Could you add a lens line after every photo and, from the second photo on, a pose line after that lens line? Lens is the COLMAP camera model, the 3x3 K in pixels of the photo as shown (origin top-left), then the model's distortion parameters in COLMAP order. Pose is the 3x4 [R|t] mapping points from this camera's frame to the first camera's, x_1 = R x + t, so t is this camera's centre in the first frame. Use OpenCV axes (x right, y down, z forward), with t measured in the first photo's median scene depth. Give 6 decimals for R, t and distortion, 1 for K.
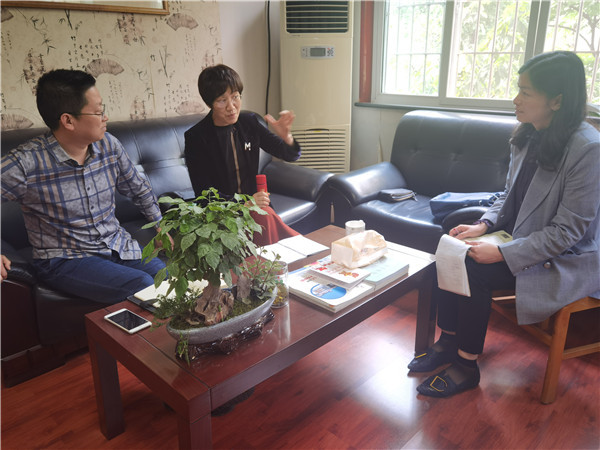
lens RADIAL K [[470.7, 0, 300.9], [0, 470.7, 223.5], [0, 0, 1]] dist [0.012401, -0.011922]
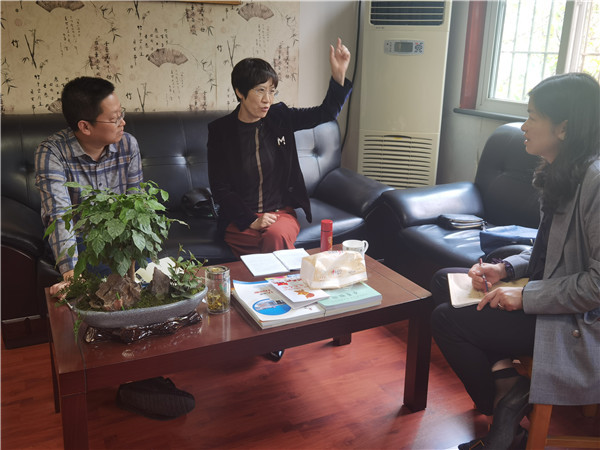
lens RADIAL K [[563.9, 0, 303.7], [0, 563.9, 223.2], [0, 0, 1]] dist [0.022675, 0.000000]
pose [[0.941485, 0.125841, -0.312682, 0.254655], [-0.136965, 0.990480, -0.013774, -0.006563], [0.307972, 0.055795, 0.949758, -0.021700]]
